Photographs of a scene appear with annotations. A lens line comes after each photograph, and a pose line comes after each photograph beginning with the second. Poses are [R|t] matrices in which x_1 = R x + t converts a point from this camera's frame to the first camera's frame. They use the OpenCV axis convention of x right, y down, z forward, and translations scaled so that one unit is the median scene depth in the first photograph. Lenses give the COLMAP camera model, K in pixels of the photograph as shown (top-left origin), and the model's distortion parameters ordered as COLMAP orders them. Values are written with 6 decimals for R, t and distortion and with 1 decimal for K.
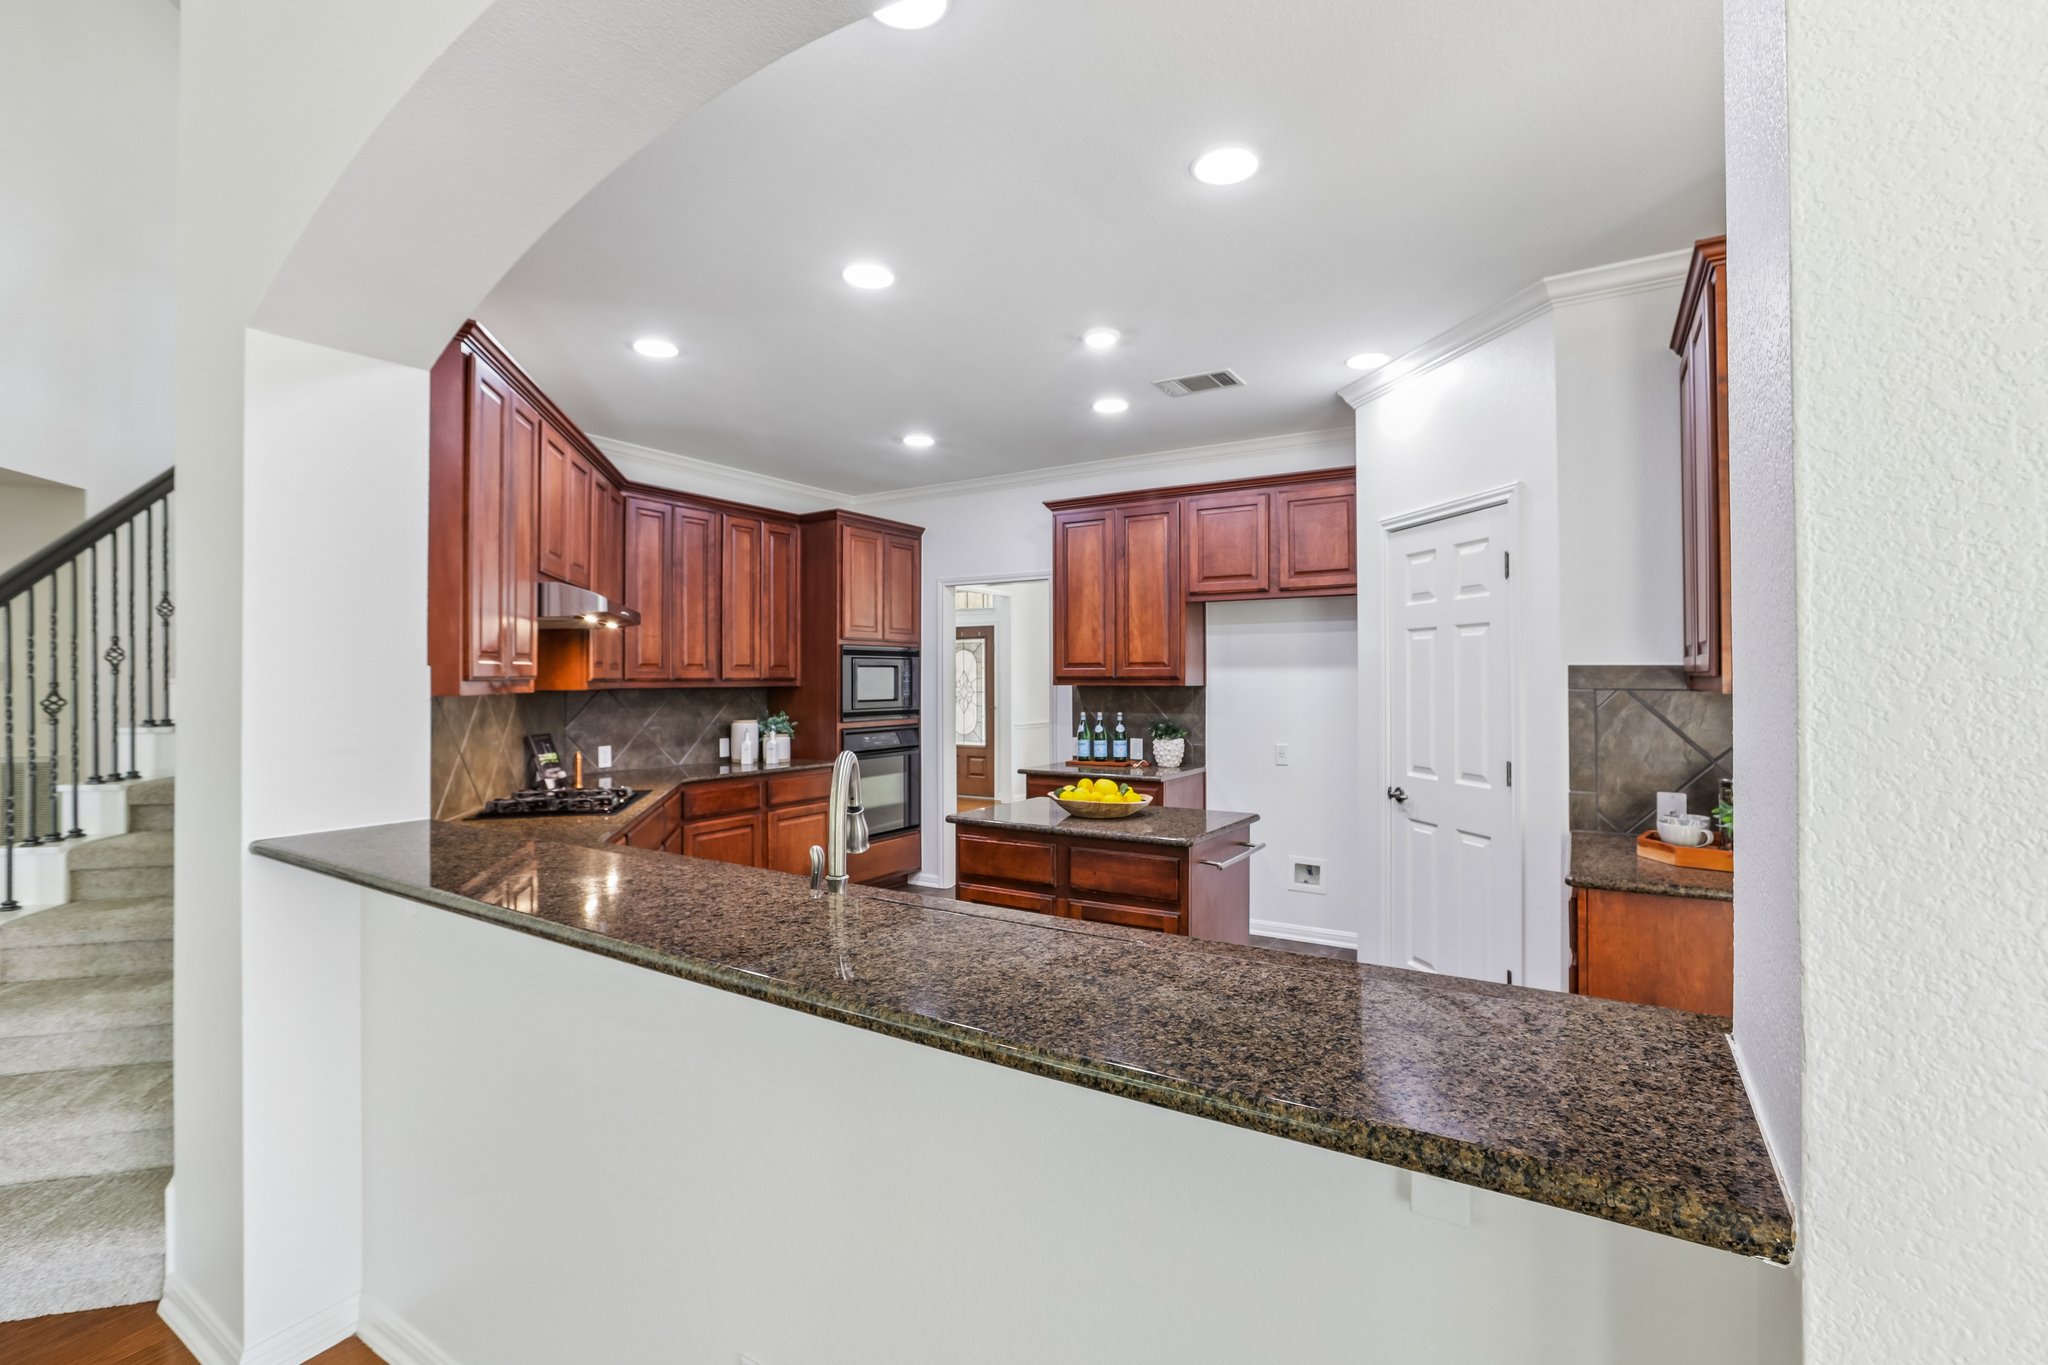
lens RADIAL K [[922.0, 0, 1025.0], [0, 922.0, 678.4], [0, 0, 1]] dist [-0.012216, 0.003213]
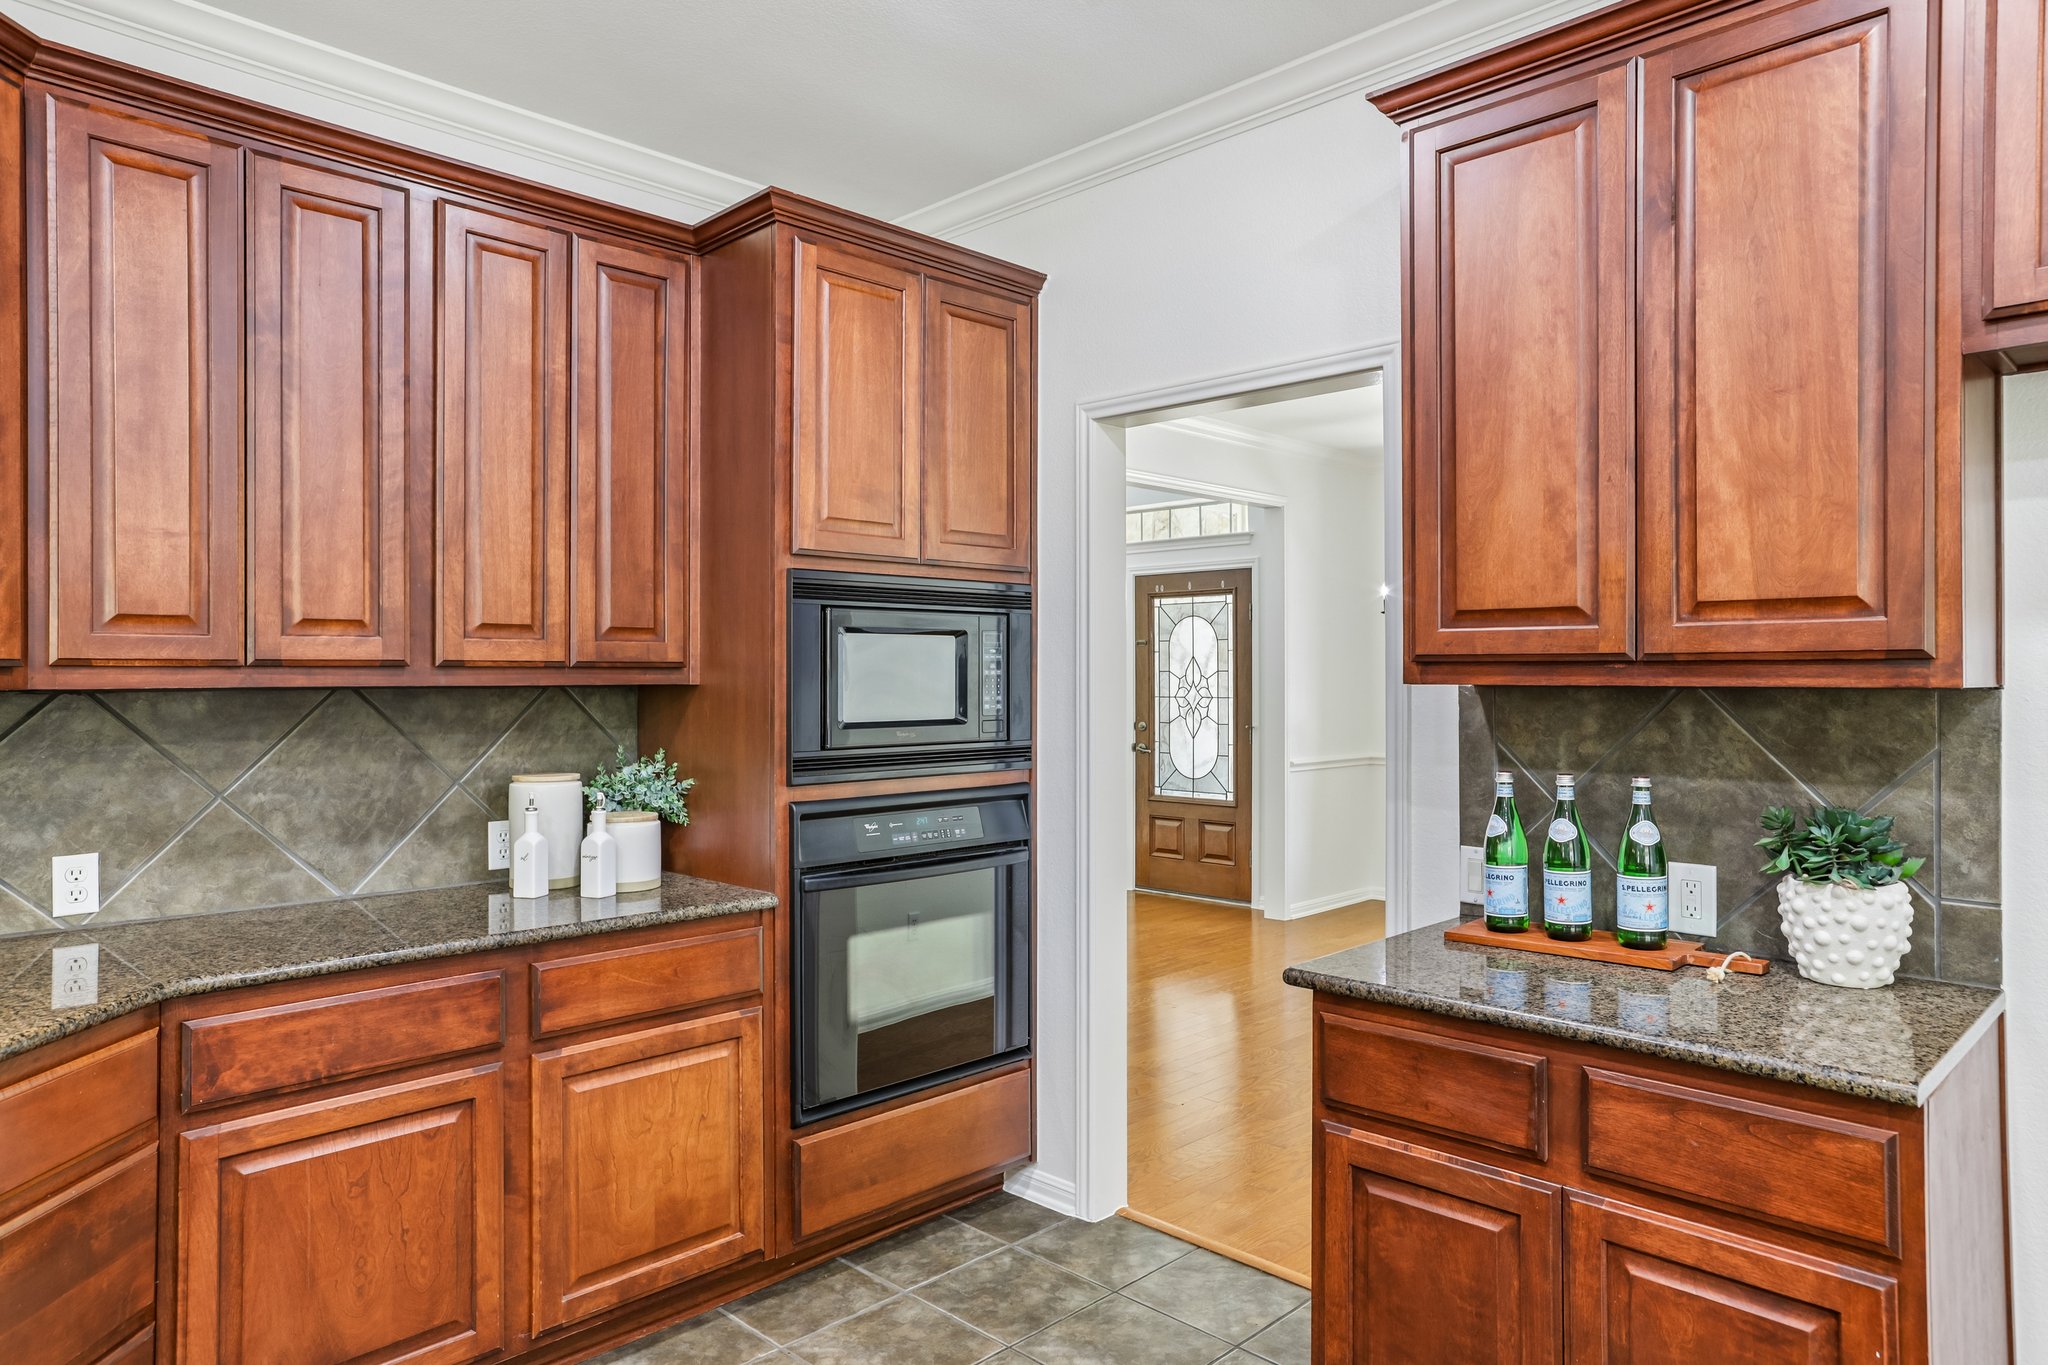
lens RADIAL K [[1277.0, 0, 1032.3], [0, 1277.0, 671.1], [0, 0, 1]] dist [-0.008179, 0.016573]
pose [[0.976396, 0.001532, -0.215984, 0.001417], [-0.002202, 0.999993, -0.002858, 0.004556], [0.215978, 0.003266, 0.976393, 0.550324]]
